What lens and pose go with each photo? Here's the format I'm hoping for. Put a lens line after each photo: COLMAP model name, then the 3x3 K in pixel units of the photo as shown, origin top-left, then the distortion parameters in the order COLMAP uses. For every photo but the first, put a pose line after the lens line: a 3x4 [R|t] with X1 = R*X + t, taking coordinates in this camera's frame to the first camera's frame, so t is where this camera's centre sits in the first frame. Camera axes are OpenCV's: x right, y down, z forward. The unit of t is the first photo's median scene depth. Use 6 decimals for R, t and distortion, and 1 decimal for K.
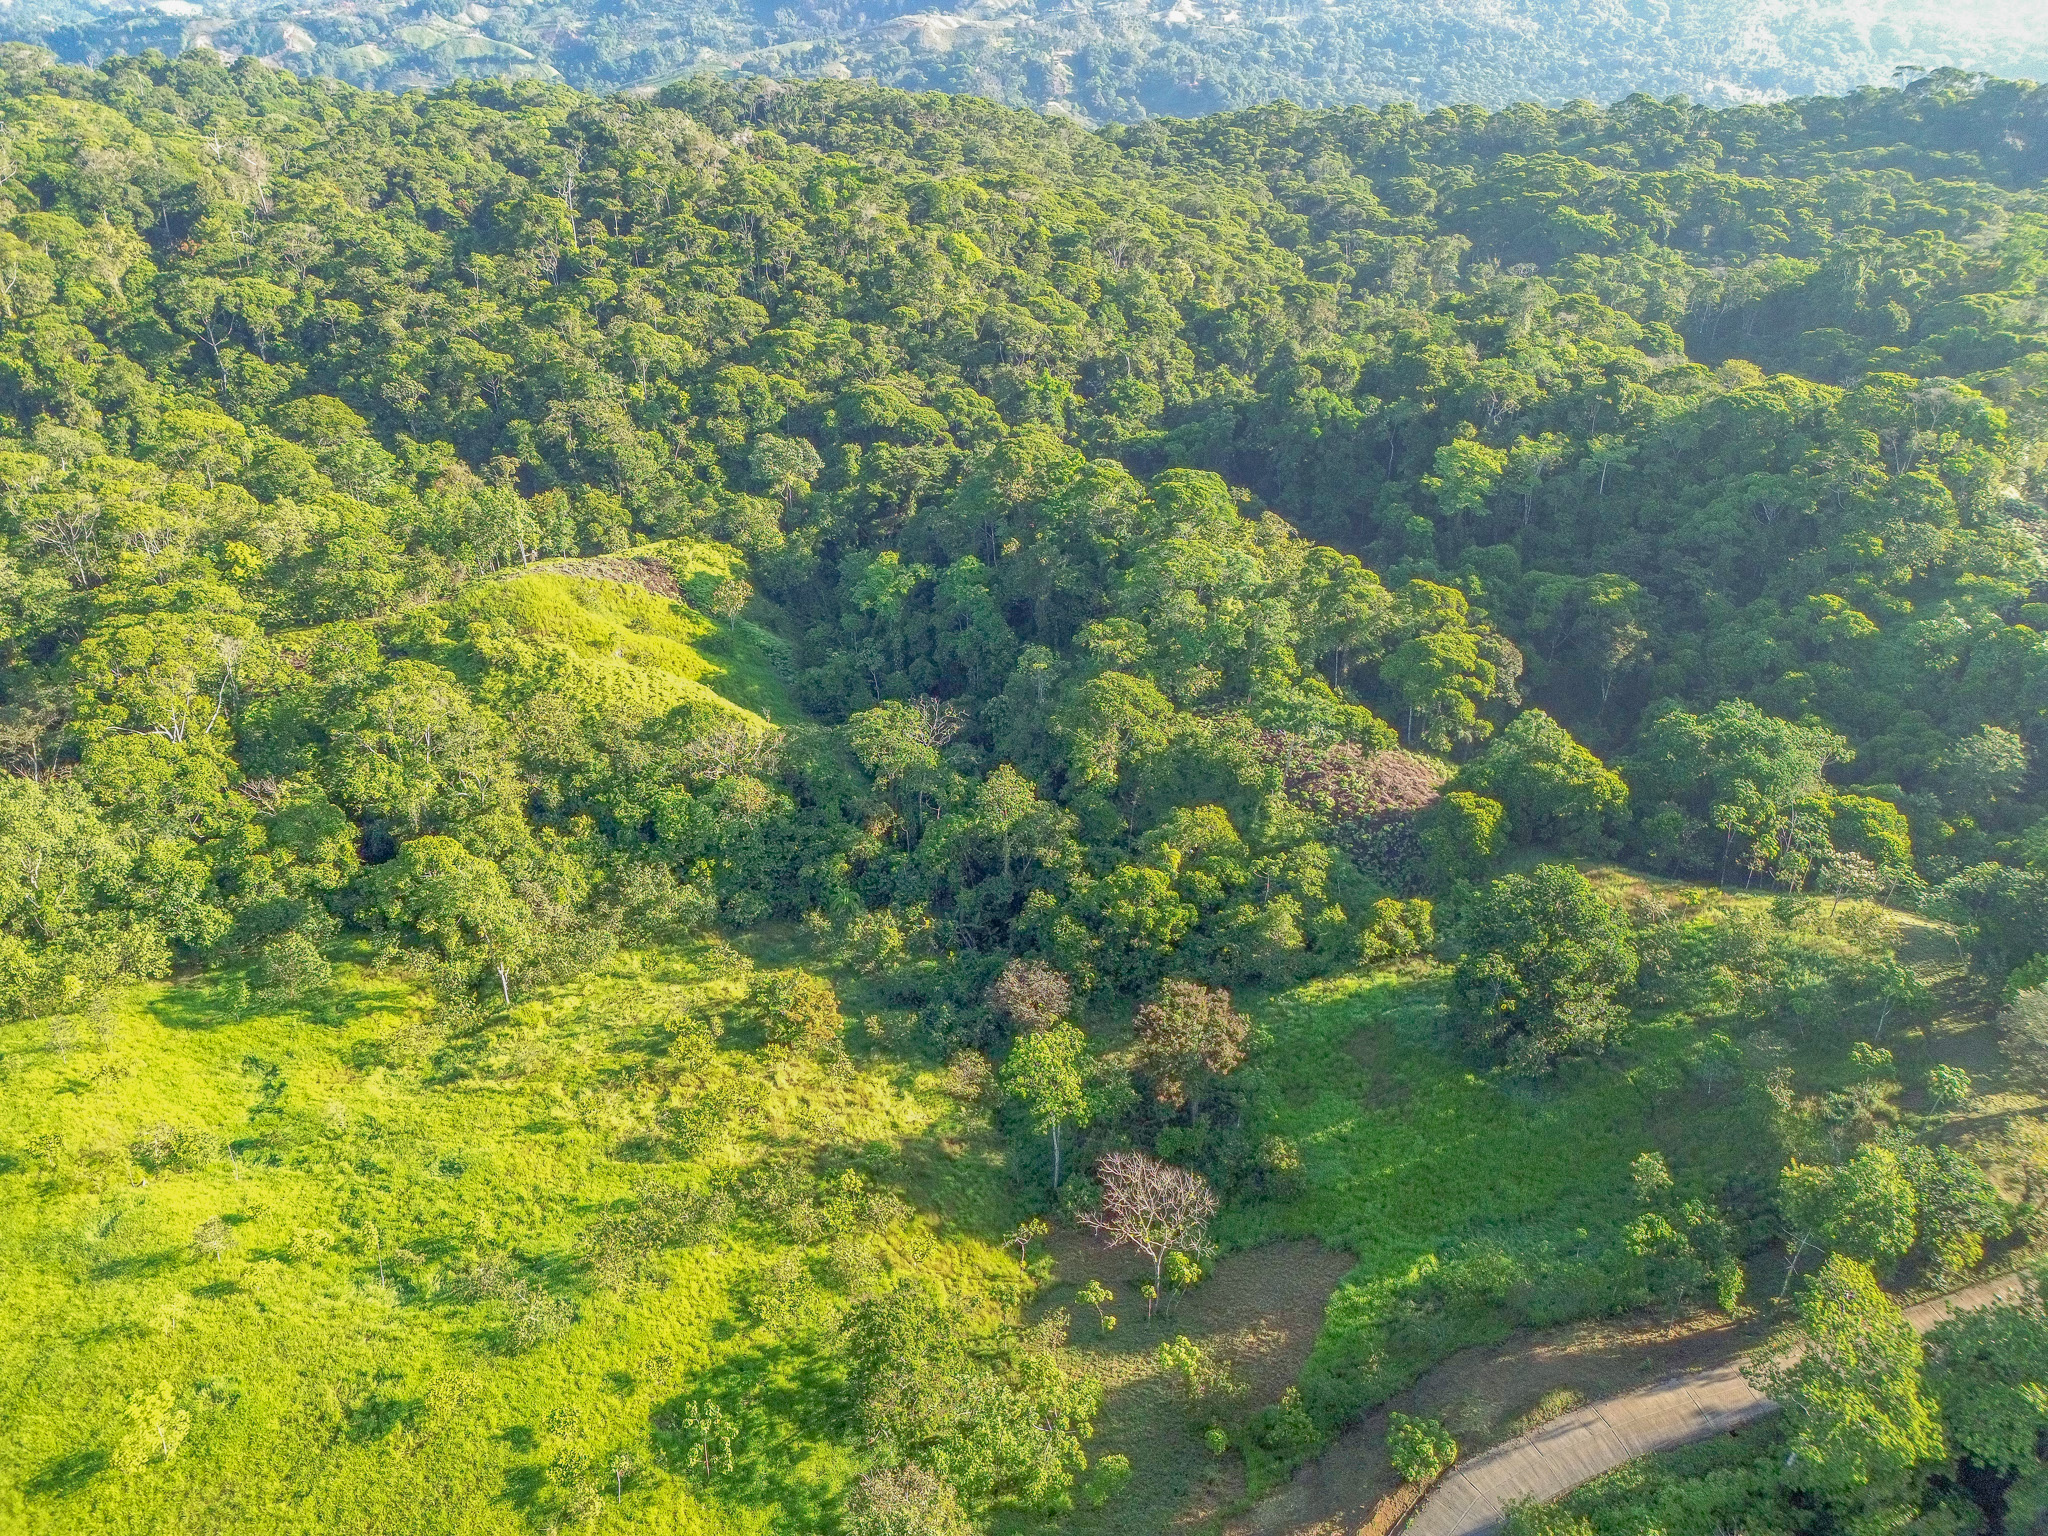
lens RADIAL K [[1442.8, 0, 1026.0], [0, 1442.8, 765.9], [0, 0, 1]] dist [0.059083, -0.057142]
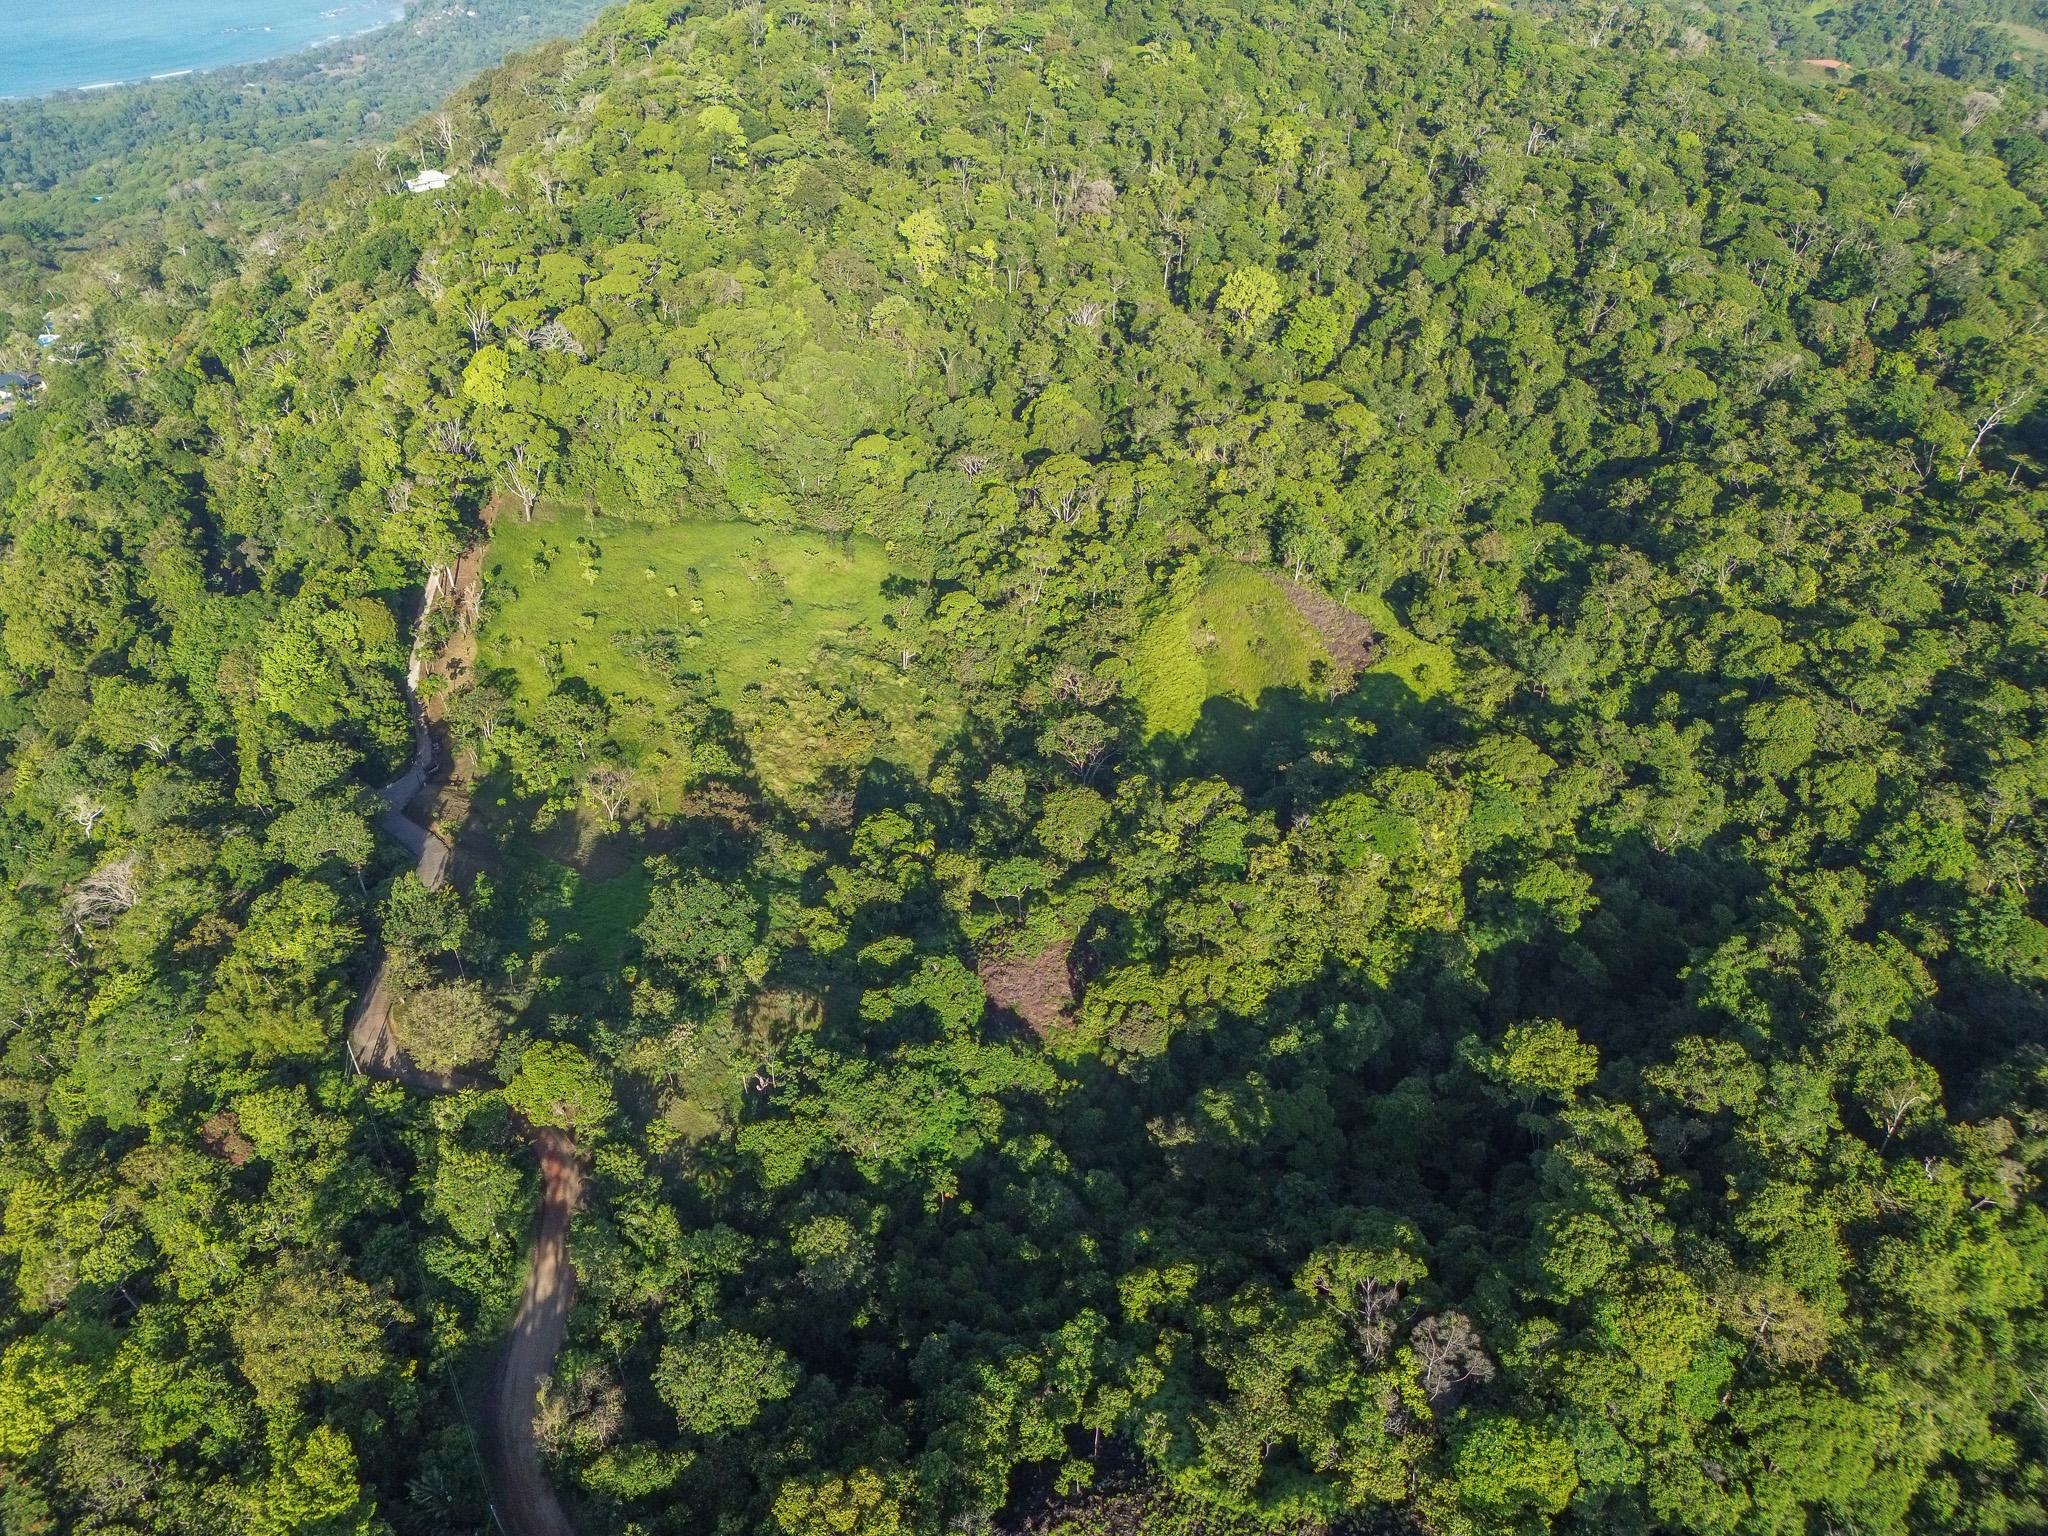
lens RADIAL K [[1442.8, 0, 1007.0], [0, 1442.8, 745.0], [0, 0, 1]] dist [0.059083, -0.057142]
pose [[-0.082453, 0.564180, -0.821525, 0.919393], [-0.519629, 0.679073, 0.518504, -0.604466], [0.850404, 0.469640, 0.237173, 0.490461]]
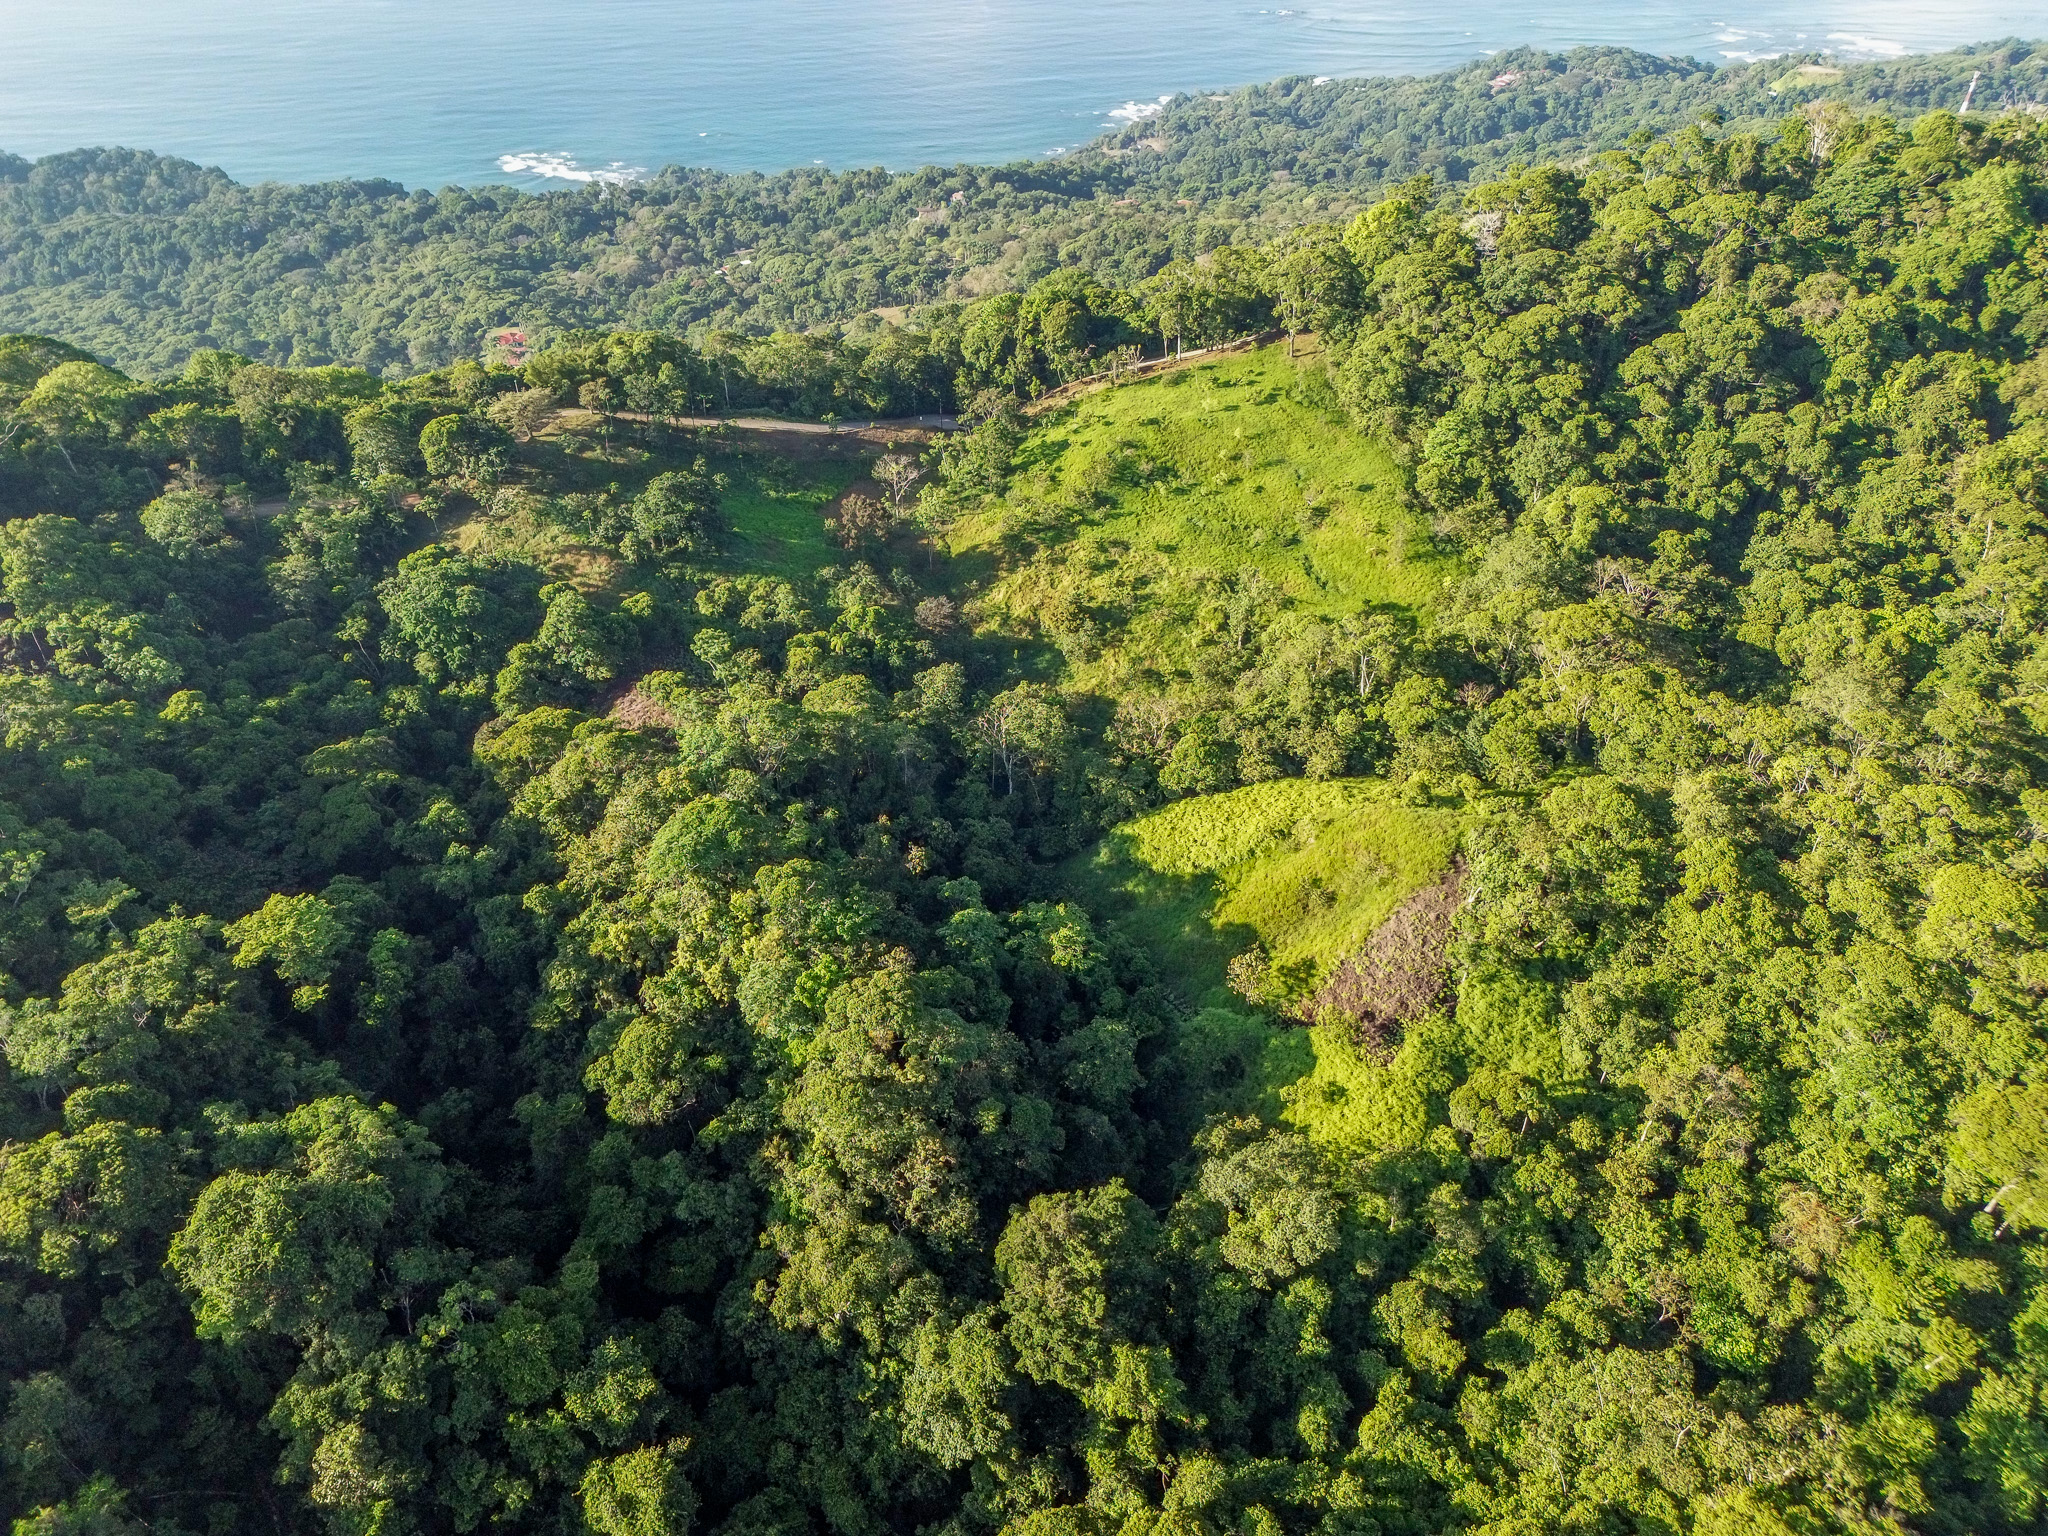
lens RADIAL K [[1442.8, 0, 1029.7], [0, 1442.8, 767.8], [0, 0, 1]] dist [0.059083, -0.057142]
pose [[-0.999855, -0.016358, 0.004628, -0.083439], [-0.001565, 0.359643, 0.933089, -0.961008], [-0.016928, 0.932947, -0.359616, 1.220418]]
